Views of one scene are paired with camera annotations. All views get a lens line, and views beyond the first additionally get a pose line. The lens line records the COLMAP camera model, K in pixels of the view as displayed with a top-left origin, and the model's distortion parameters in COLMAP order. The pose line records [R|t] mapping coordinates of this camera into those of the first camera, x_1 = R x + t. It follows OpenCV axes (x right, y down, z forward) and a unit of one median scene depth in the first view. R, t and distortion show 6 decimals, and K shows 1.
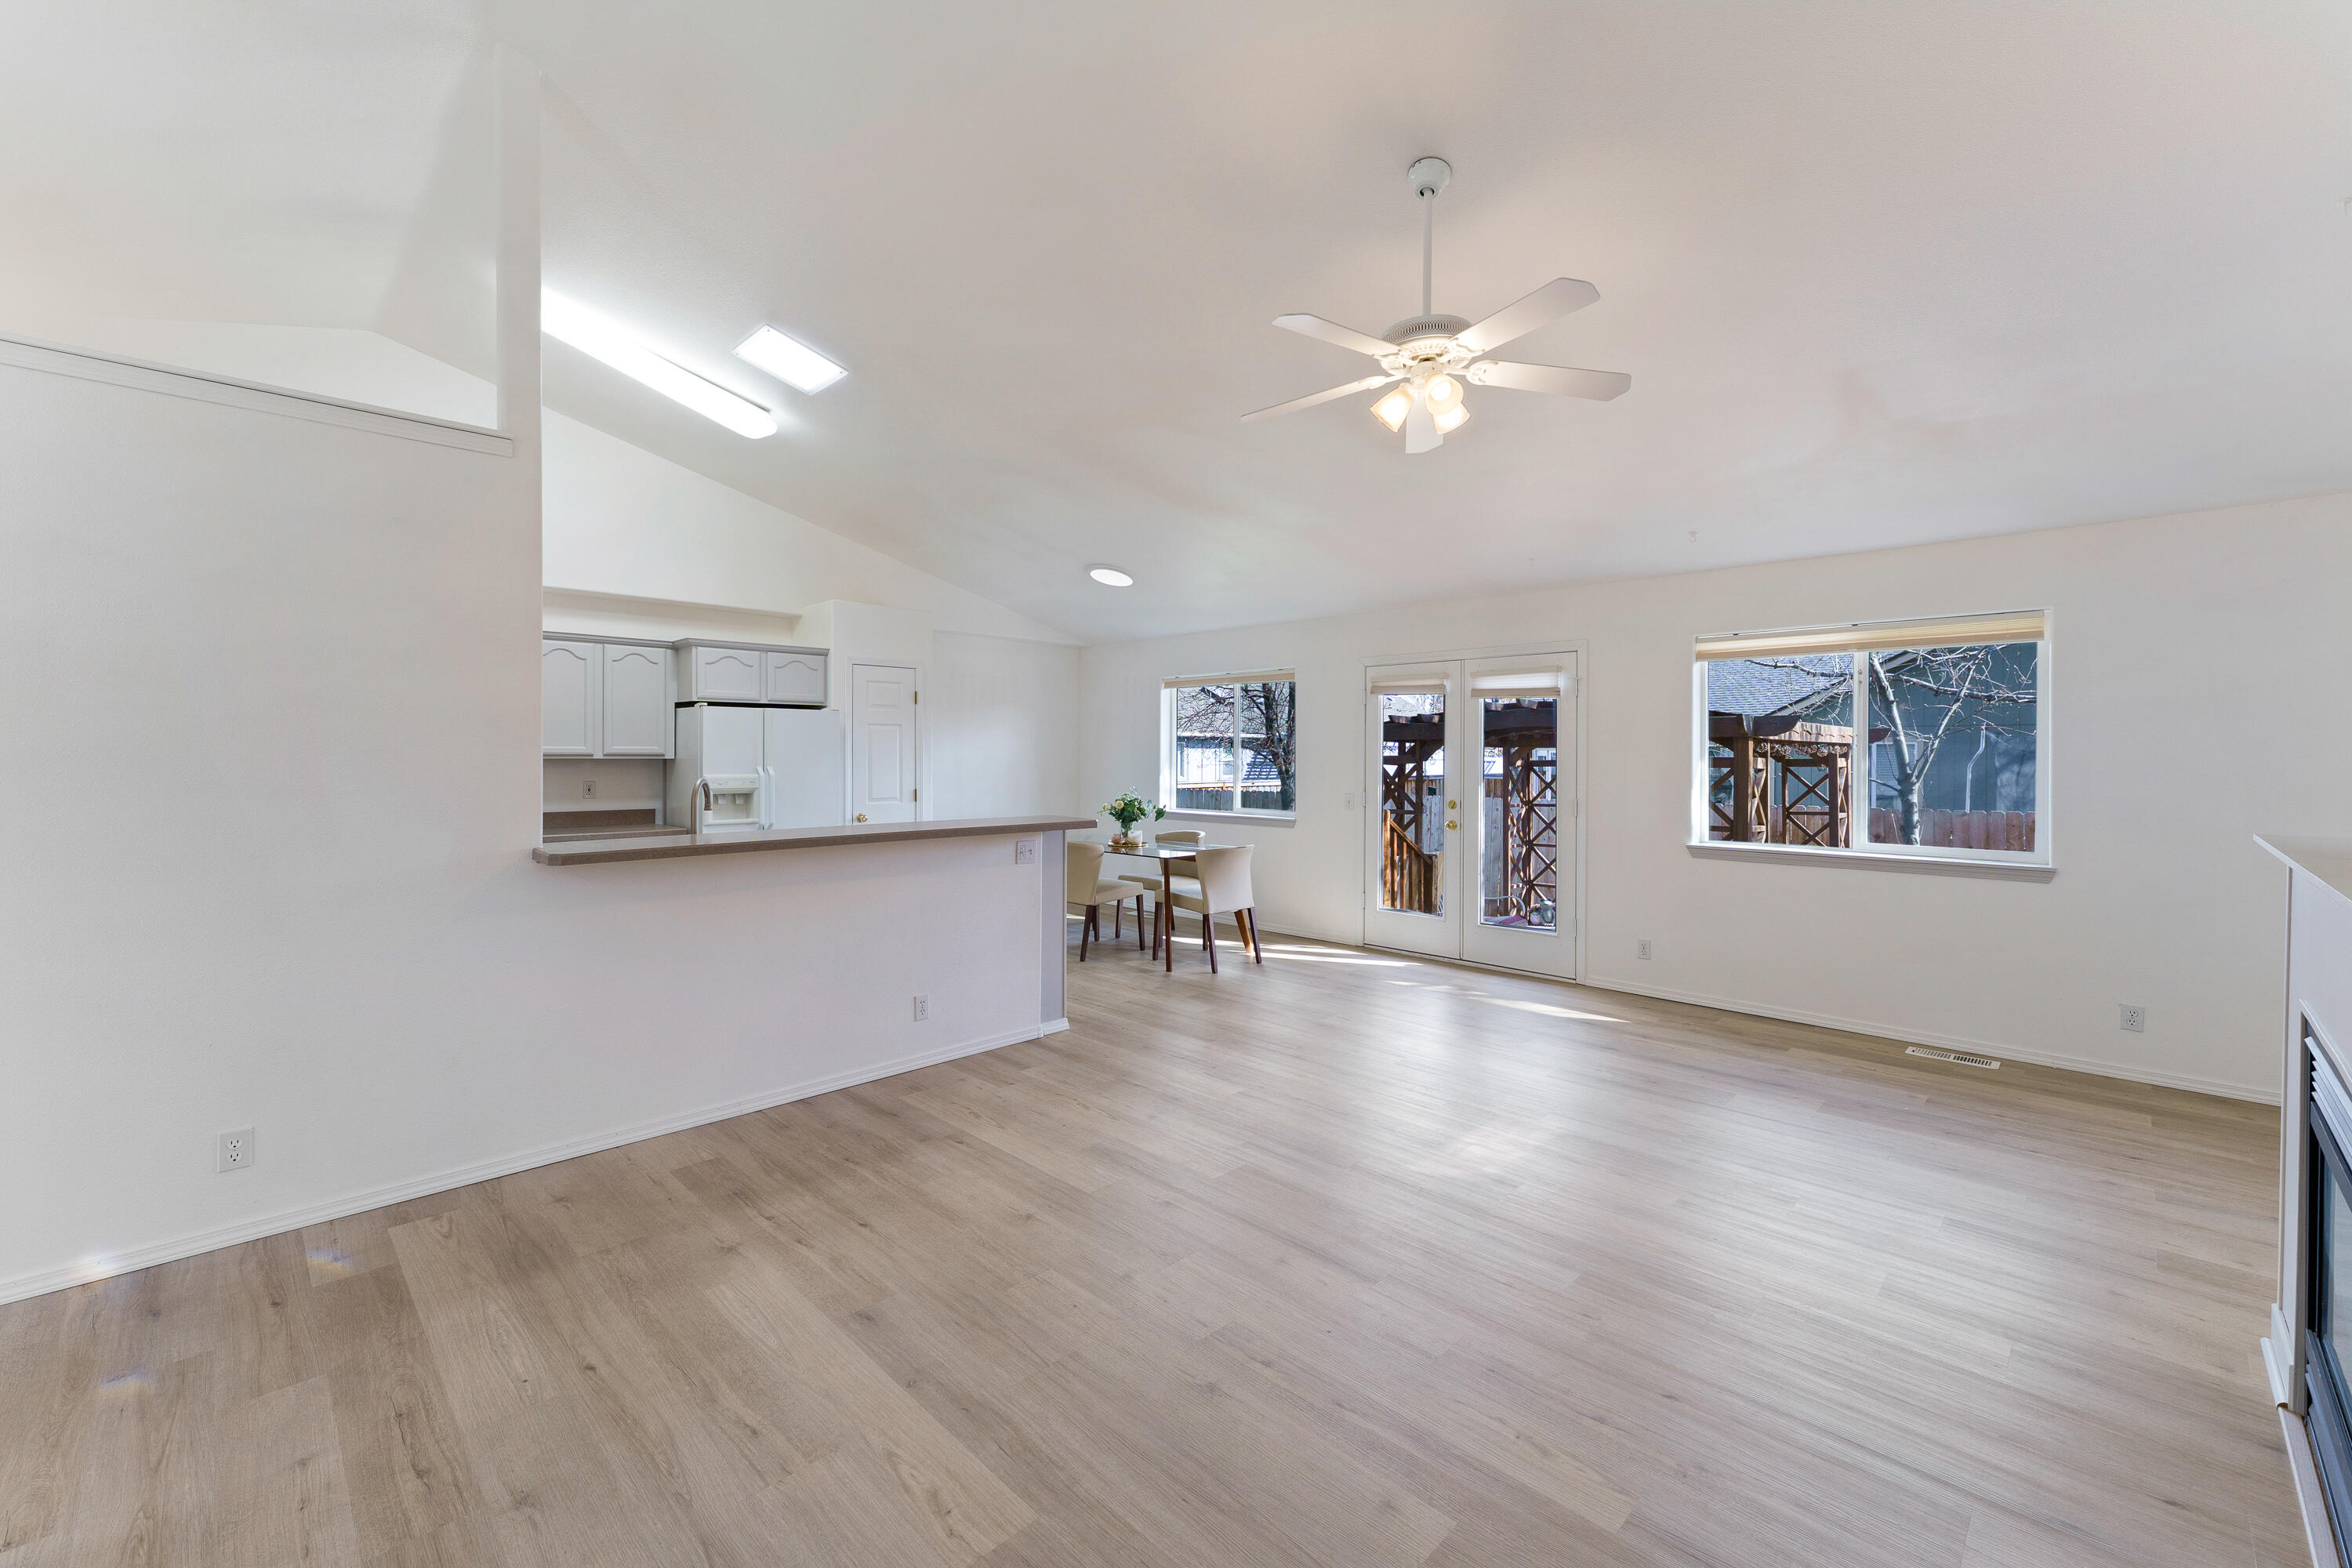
lens RADIAL K [[957.2, 0, 1169.0], [0, 957.2, 771.1], [0, 0, 1]] dist [-0.001575, -0.000262]
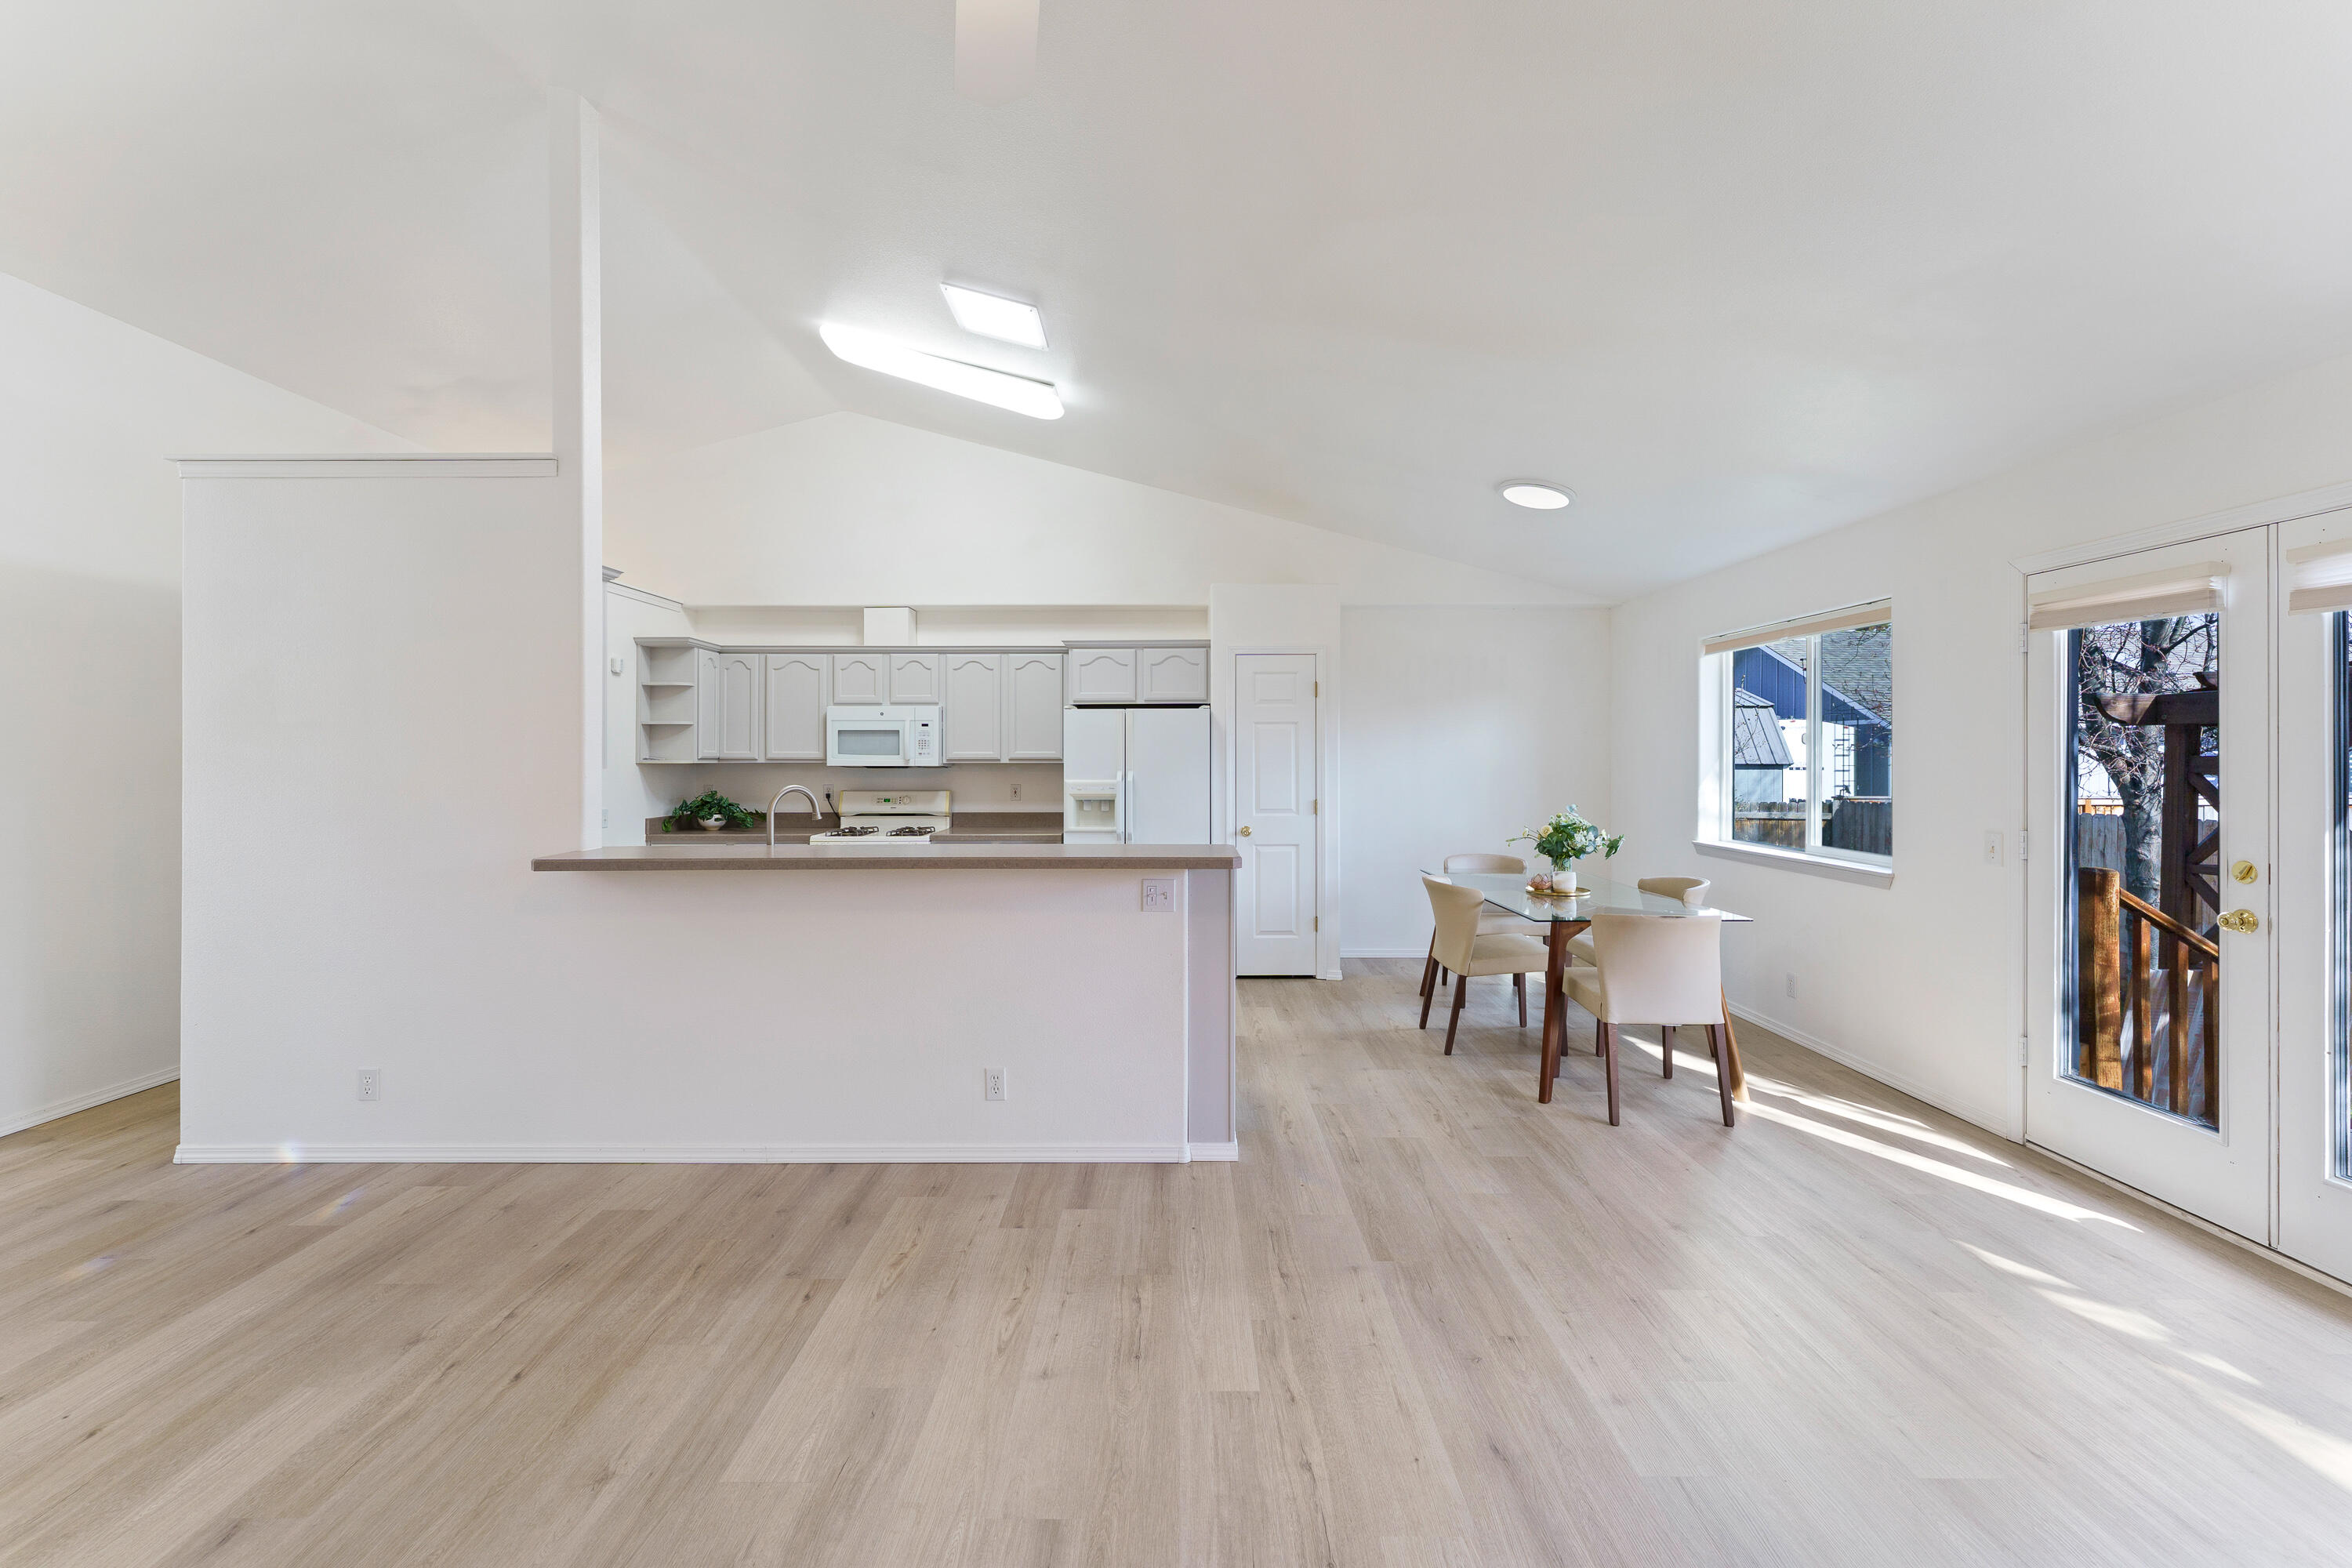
lens RADIAL K [[953.6, 0, 1166.6], [0, 953.6, 764.8], [0, 0, 1]] dist [-0.001454, 0.000137]
pose [[0.704029, 0.001220, -0.710170, 0.362034], [-0.007591, 0.999954, -0.005808, -0.008677], [0.710131, 0.009480, 0.704006, 0.512459]]
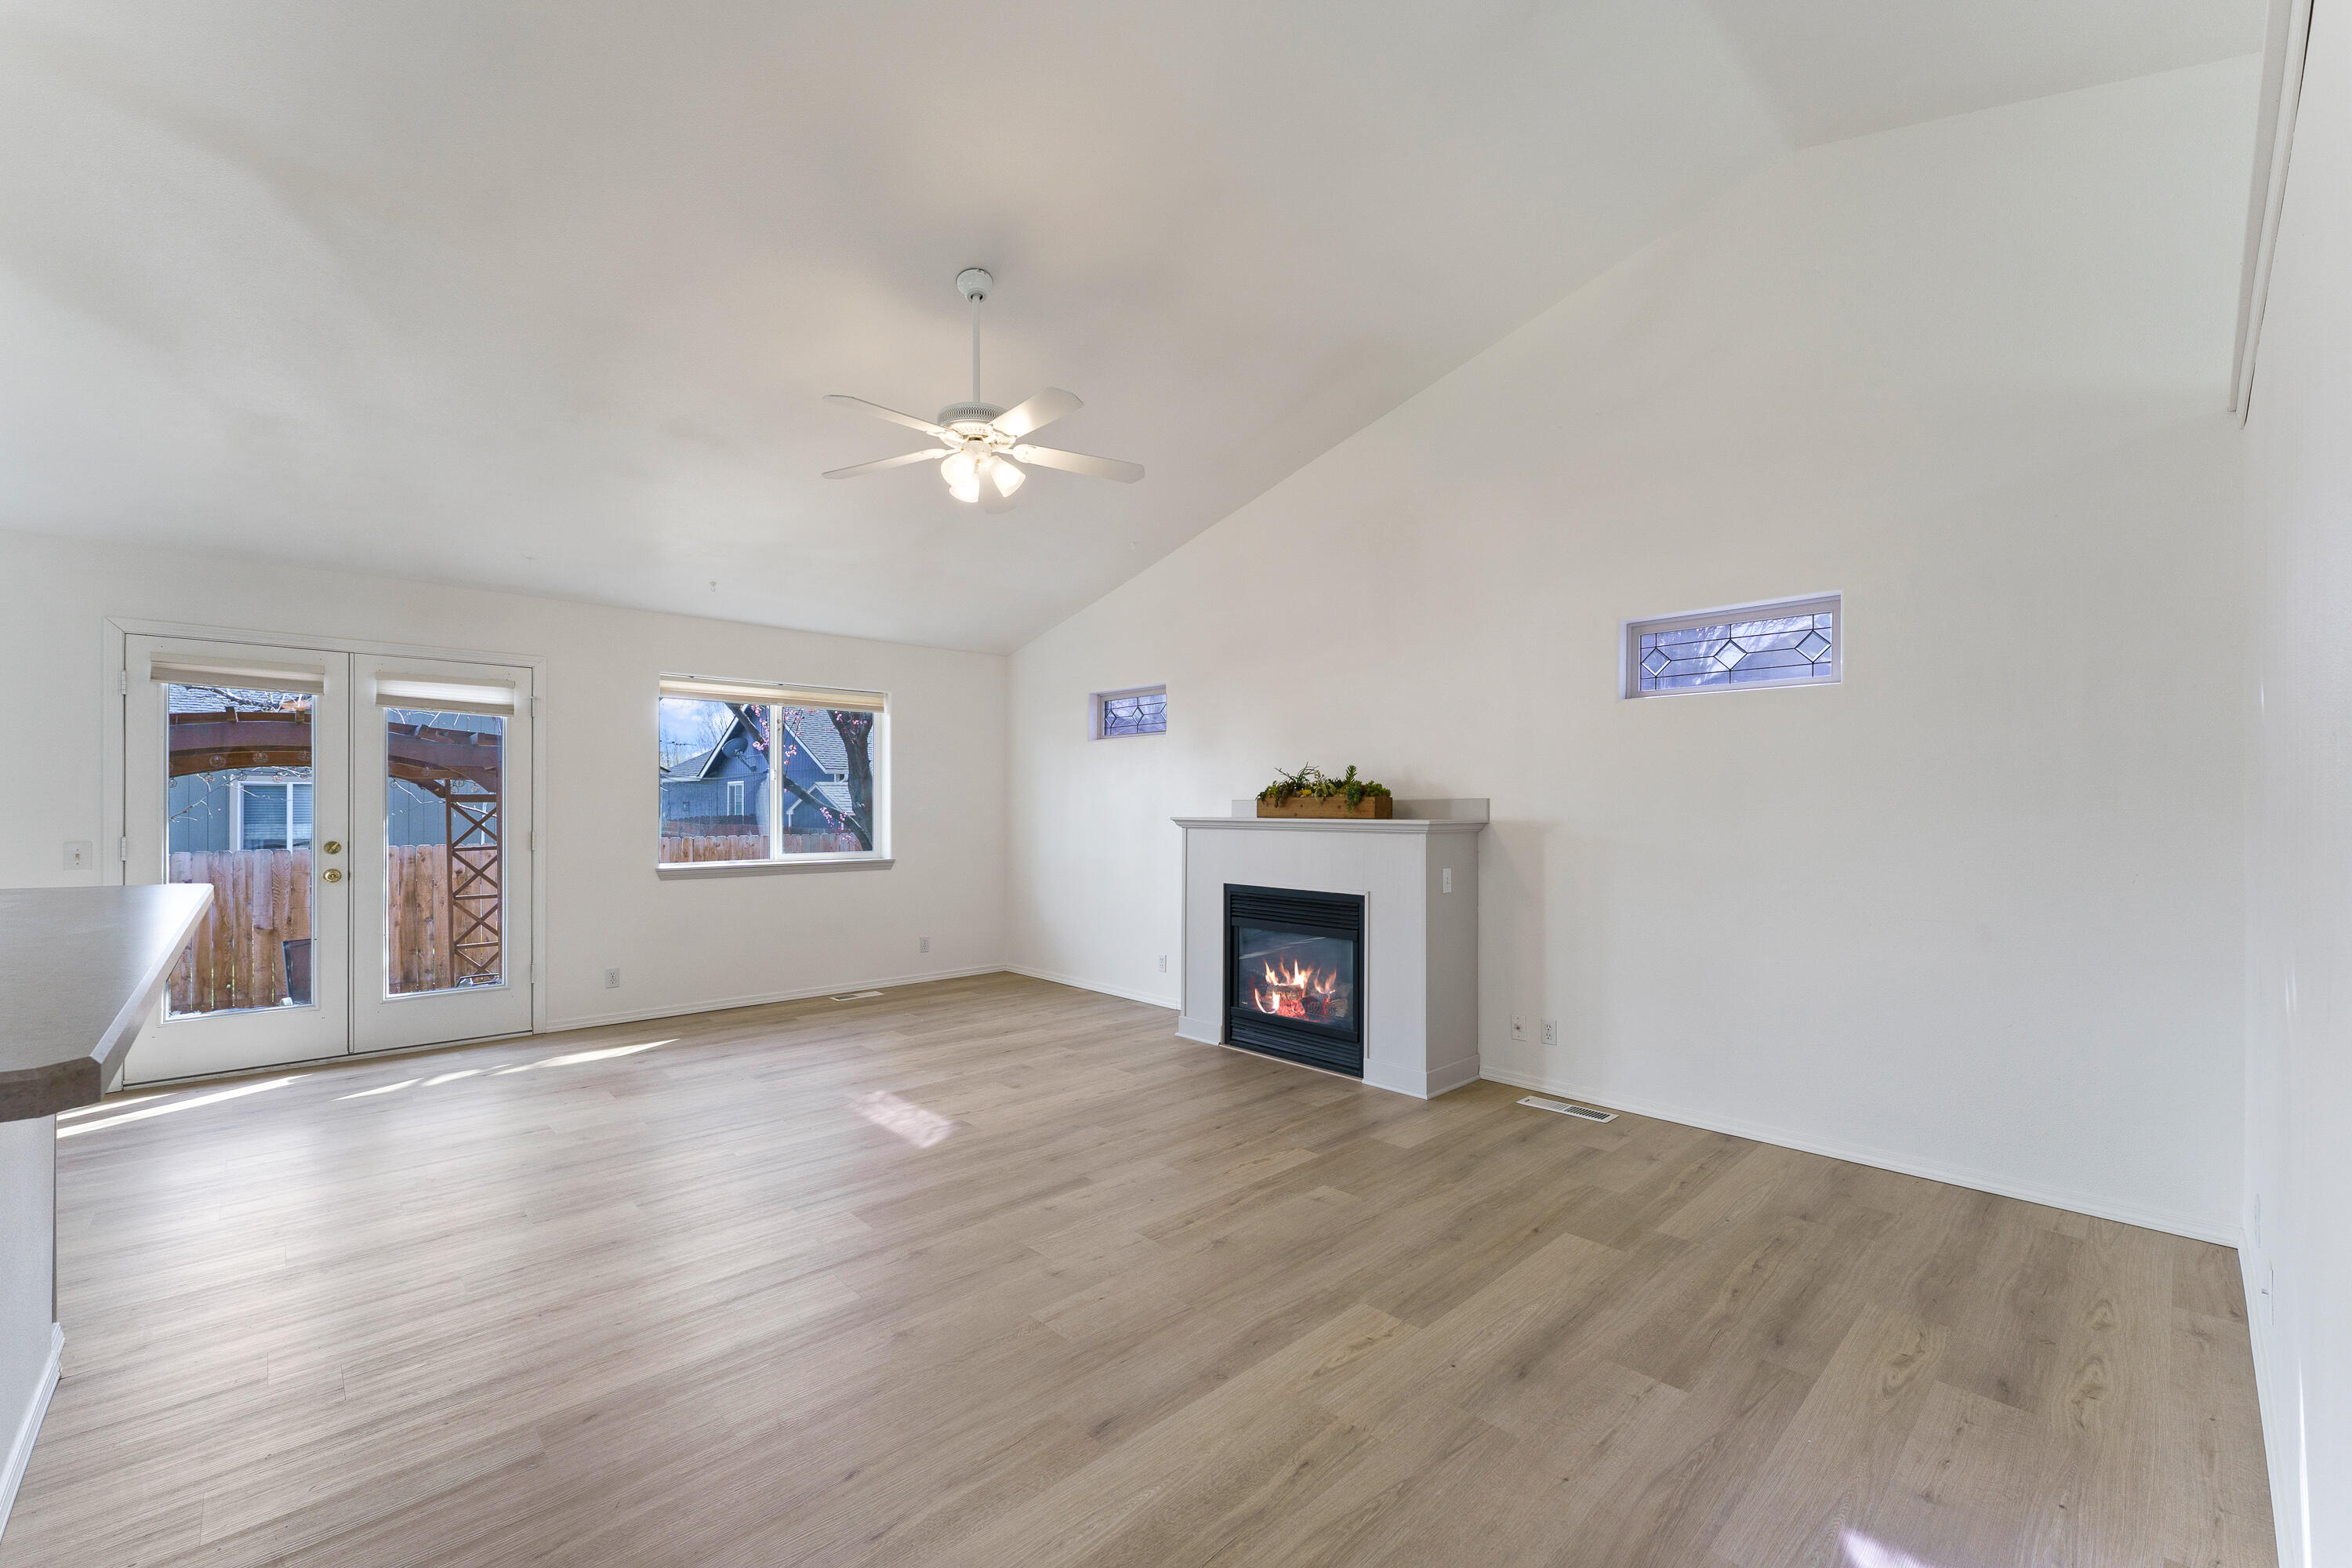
lens RADIAL K [[958.1, 0, 1172.8], [0, 958.1, 804.6], [0, 0, 1]] dist [0.001769, 0.000037]
pose [[0.022559, -0.001589, 0.999744, -0.593327], [0.015217, 0.999883, 0.001246, 0.015813], [-0.999630, 0.015185, 0.022581, 0.471832]]
